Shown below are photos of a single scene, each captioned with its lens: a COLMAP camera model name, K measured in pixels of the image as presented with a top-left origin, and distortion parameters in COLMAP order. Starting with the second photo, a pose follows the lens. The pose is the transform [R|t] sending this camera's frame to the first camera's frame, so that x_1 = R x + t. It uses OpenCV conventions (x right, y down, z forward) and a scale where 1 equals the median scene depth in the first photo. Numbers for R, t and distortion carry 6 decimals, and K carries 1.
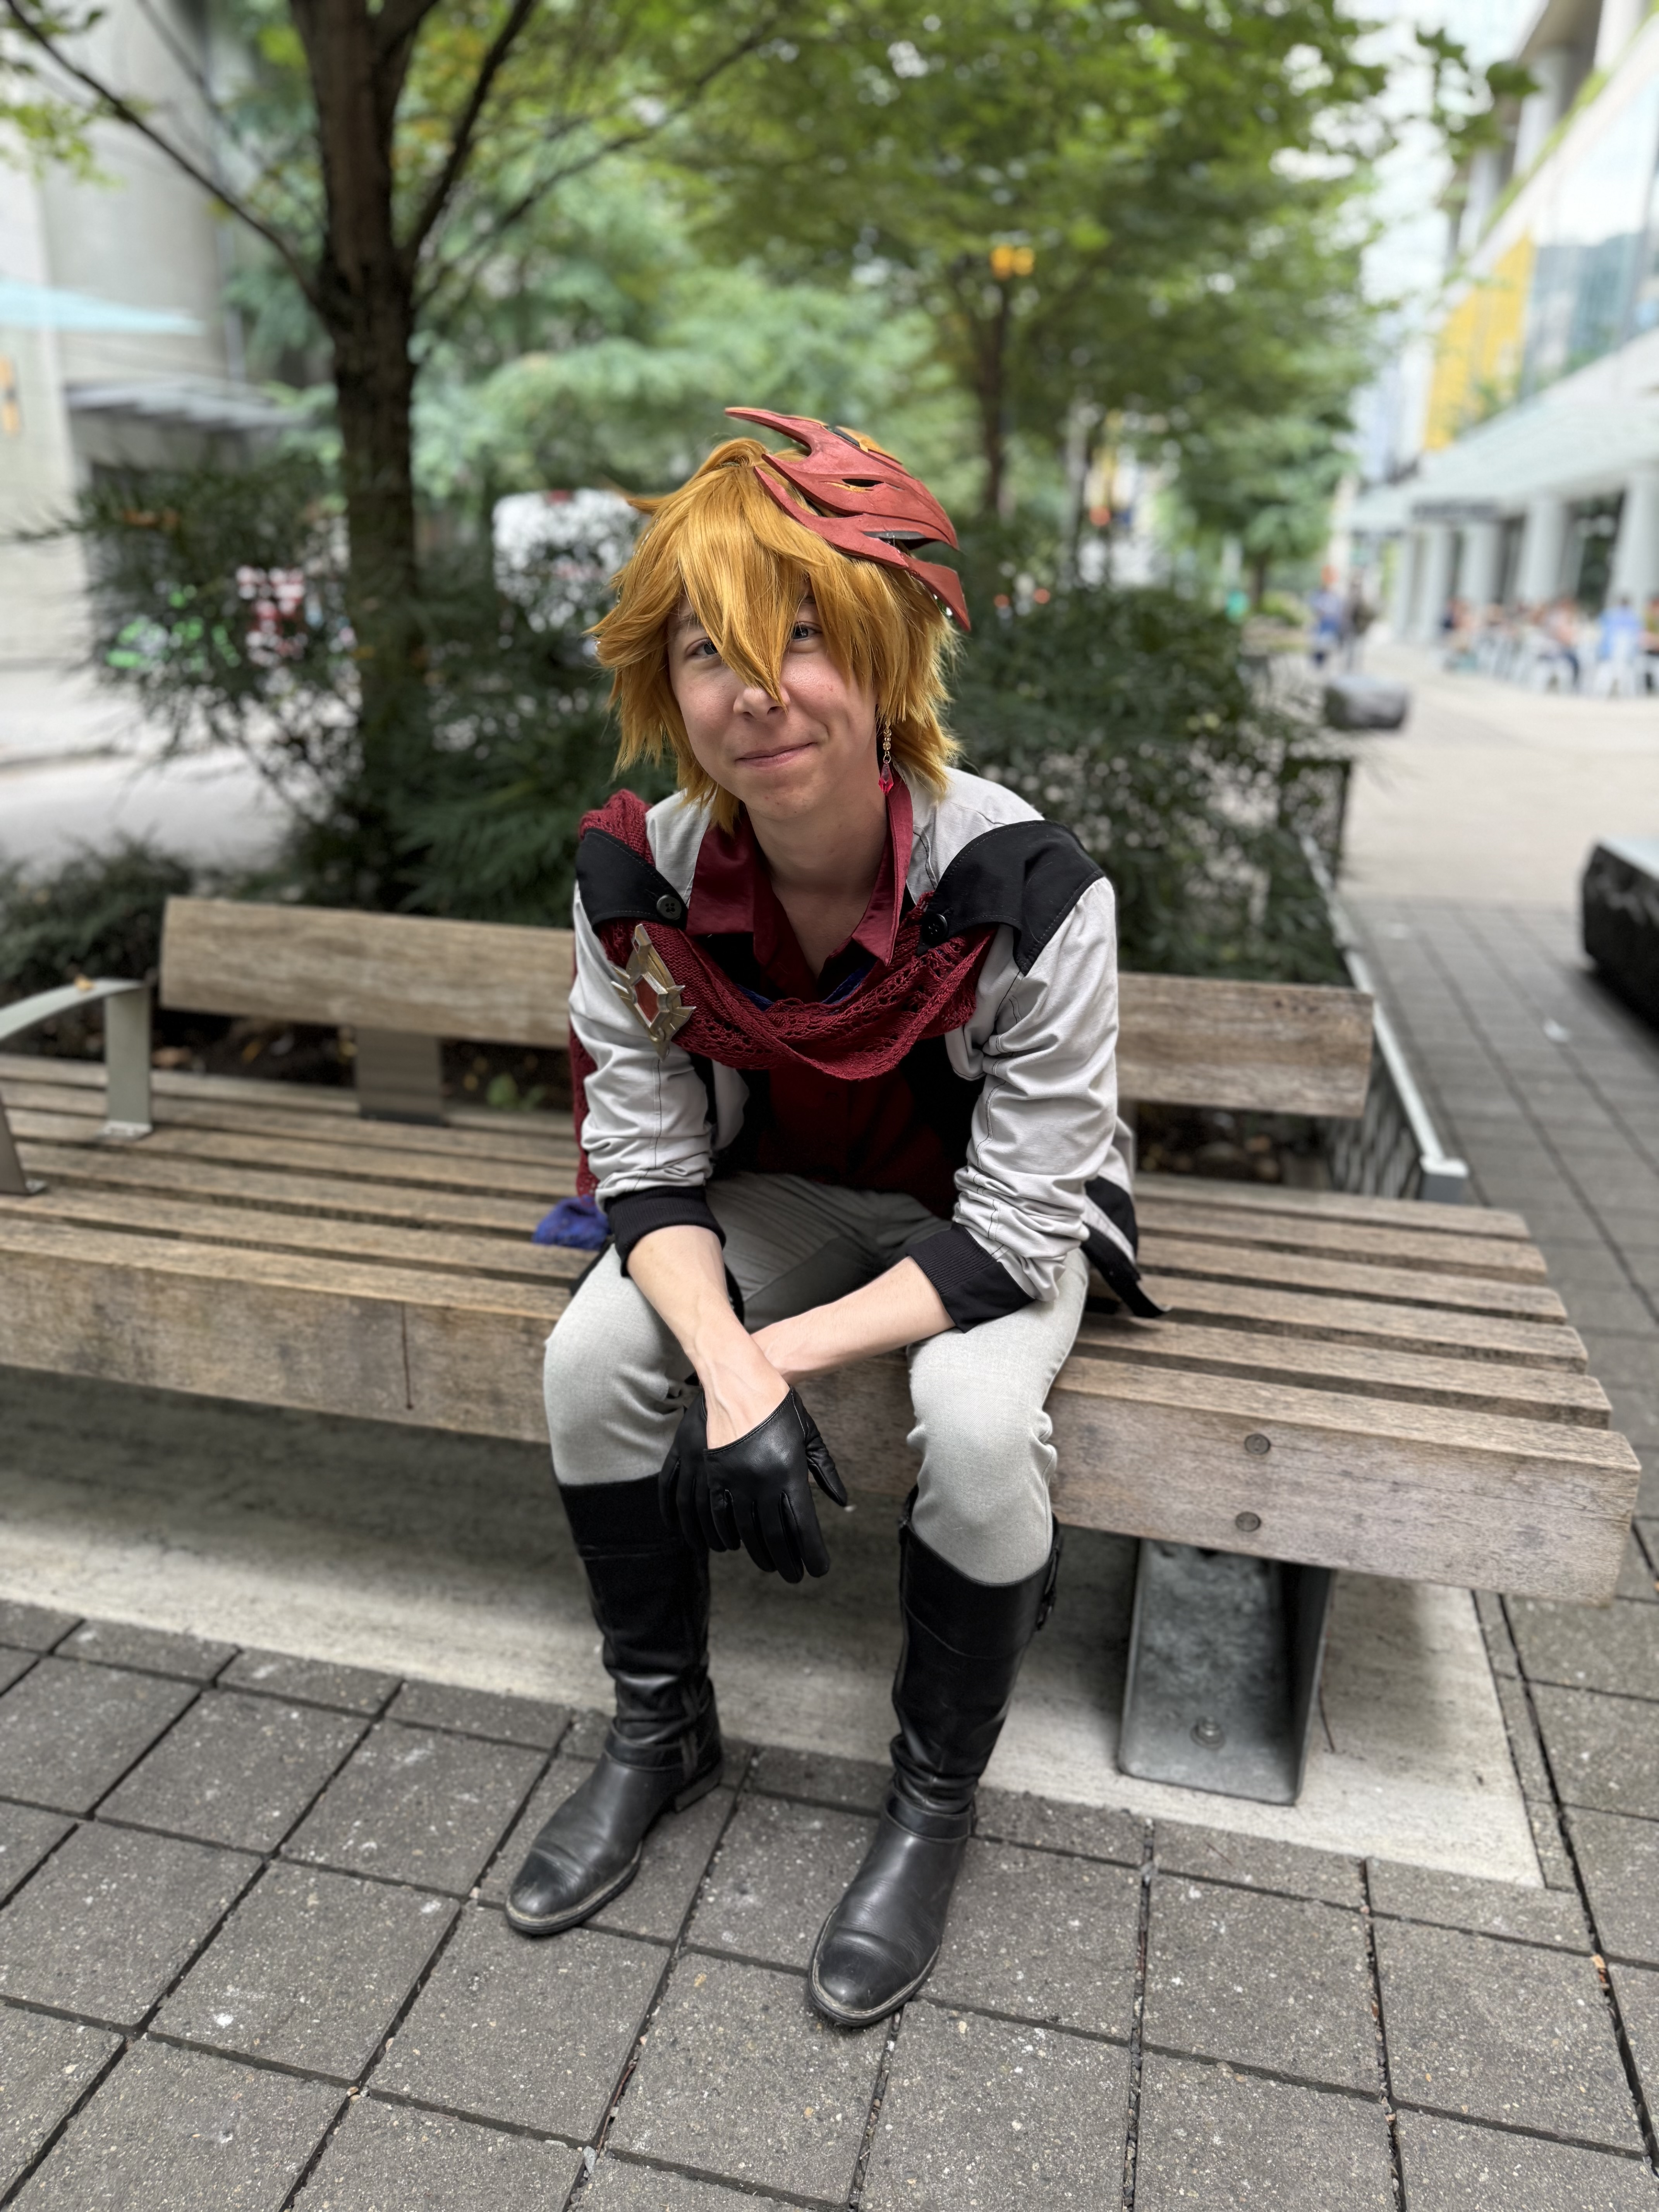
lens RADIAL K [[1597.4, 0, 850.8], [0, 1597.4, 1099.5], [0, 0, 1]] dist [0.008020, -0.013173]
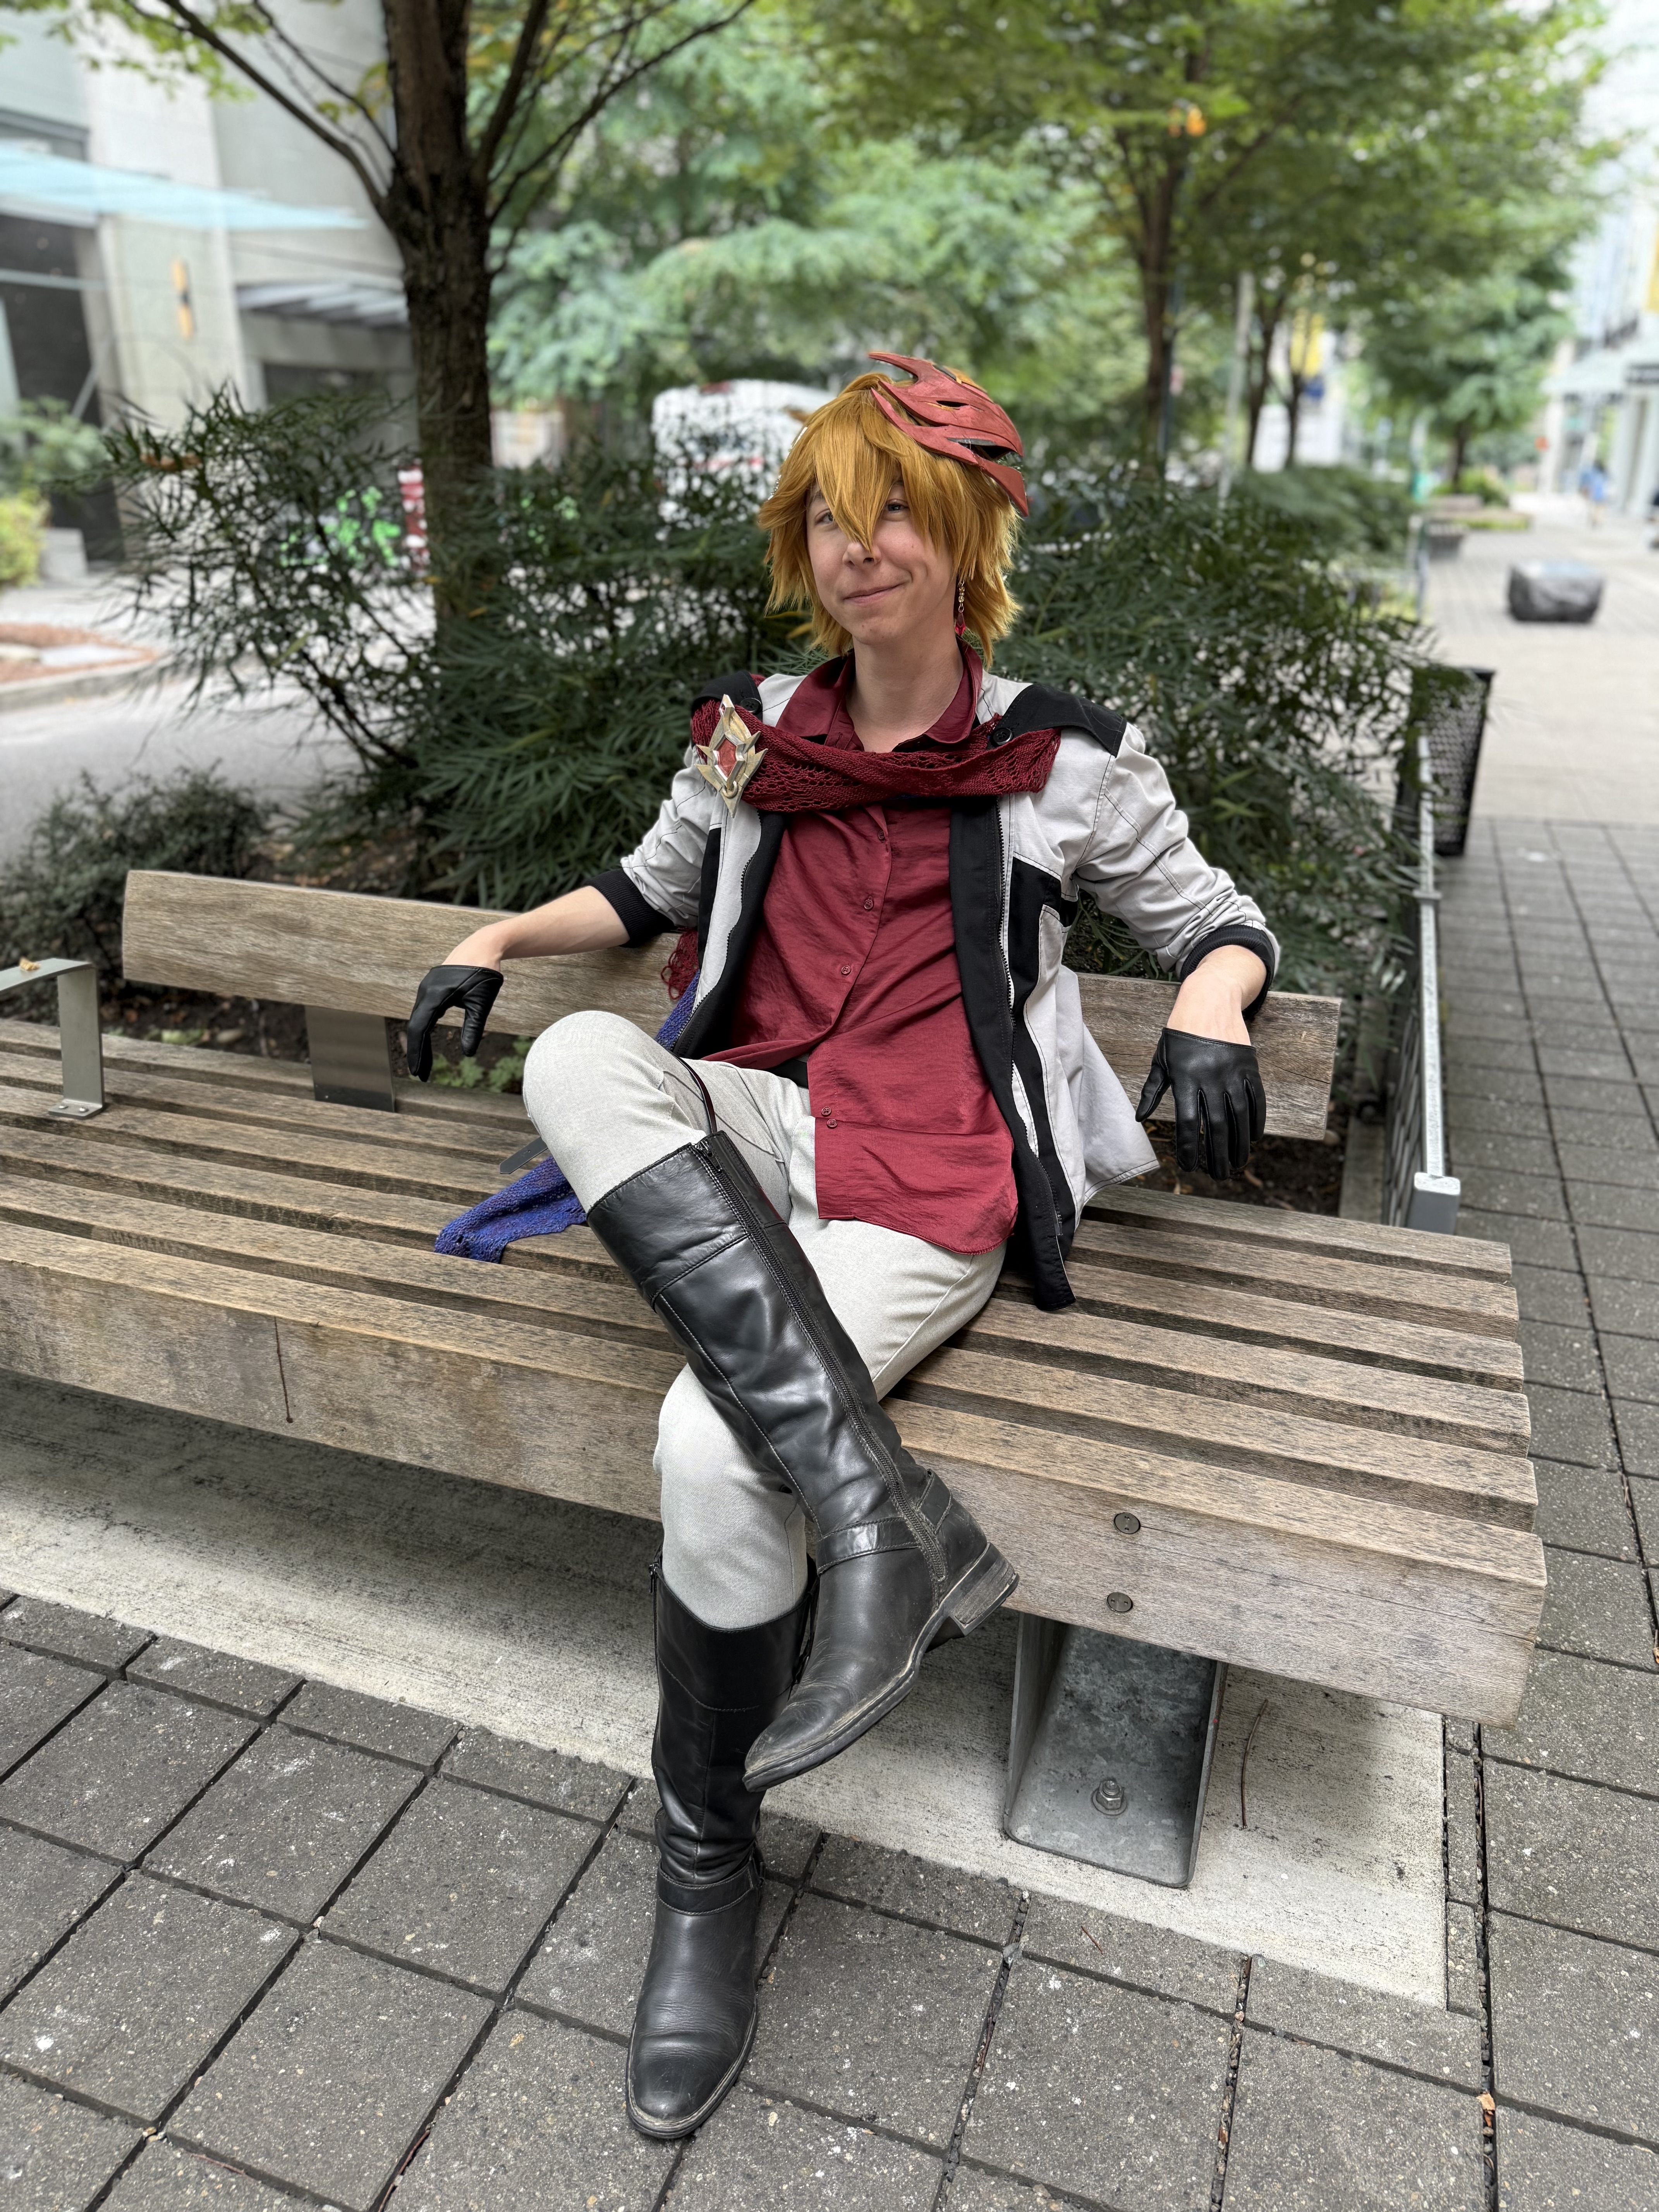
lens RADIAL K [[1597.4, 0, 837.9], [0, 1597.4, 1084.0], [0, 0, 1]] dist [0.008020, -0.013173]
pose [[0.993248, 0.023826, -0.113537, 0.157796], [-0.017220, 0.998121, 0.058812, -0.073856], [0.114725, -0.056460, 0.991792, 0.070607]]
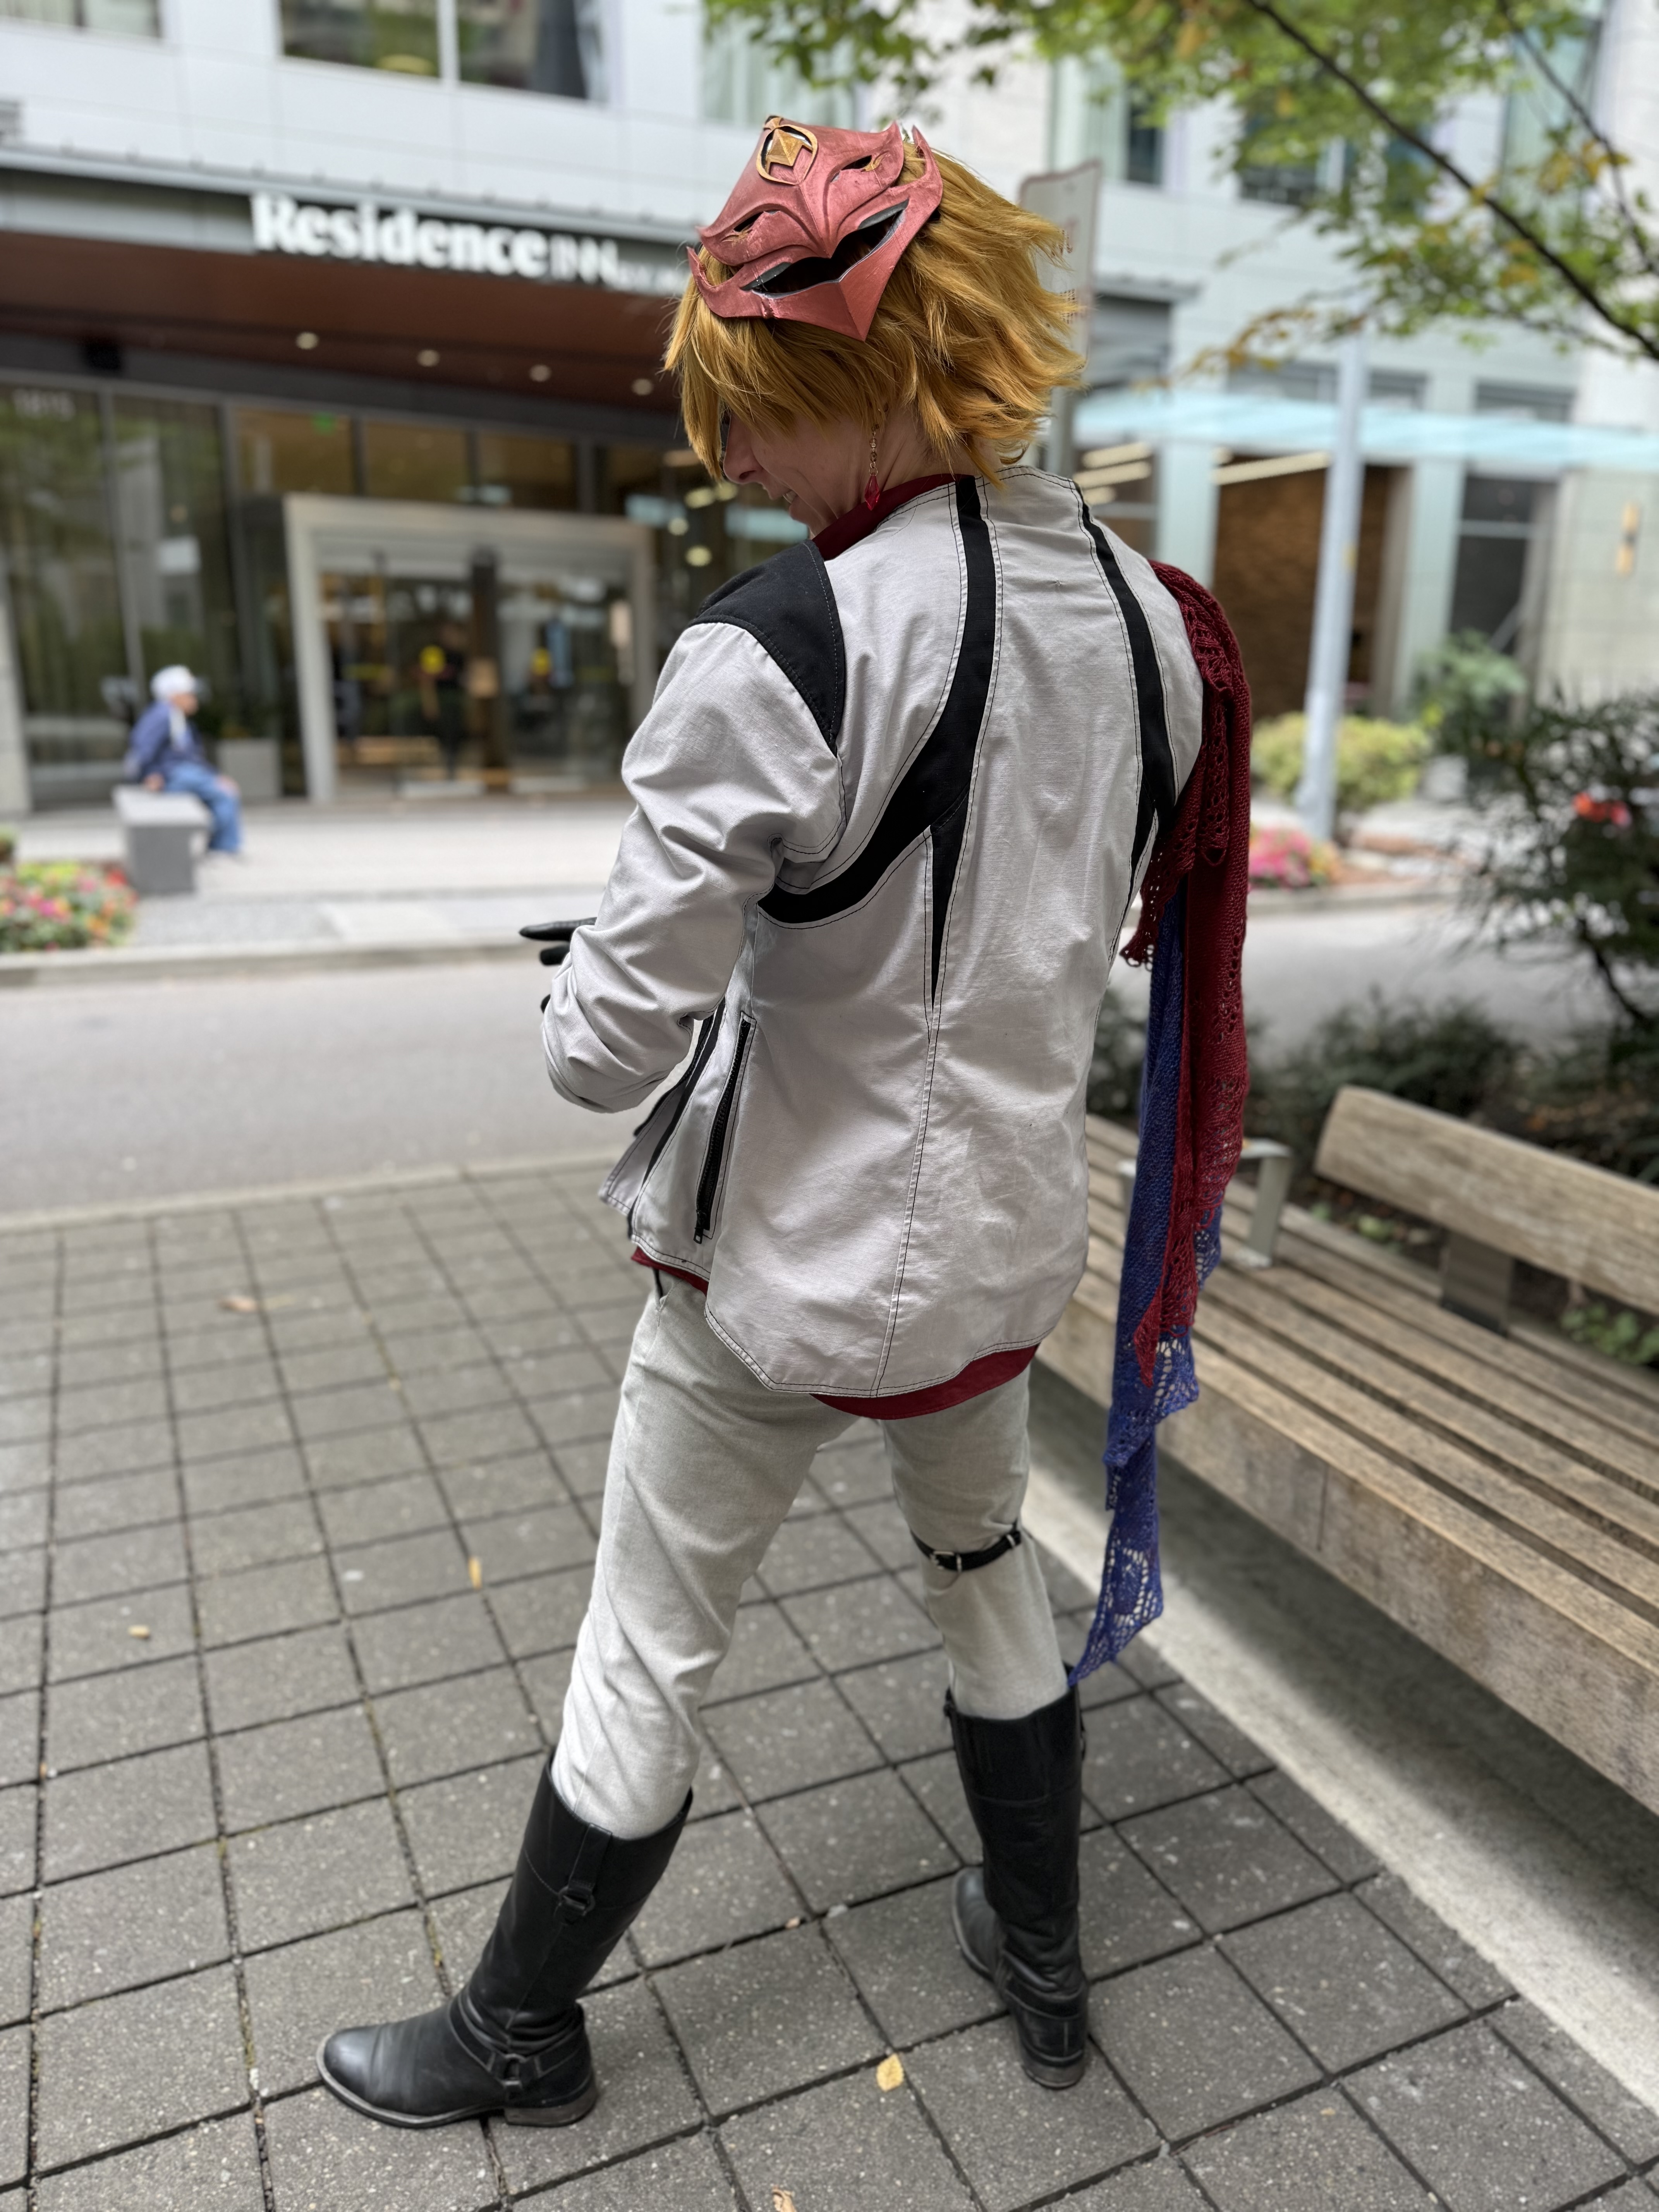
lens RADIAL K [[1597.4, 0, 822.1], [0, 1597.4, 1106.3], [0, 0, 1]] dist [0.008020, -0.013173]
pose [[0.606252, 0.198853, -0.770011, 0.342445], [-0.245318, 0.967779, 0.056780, -0.101763], [0.756491, 0.154474, 0.635500, -0.096498]]
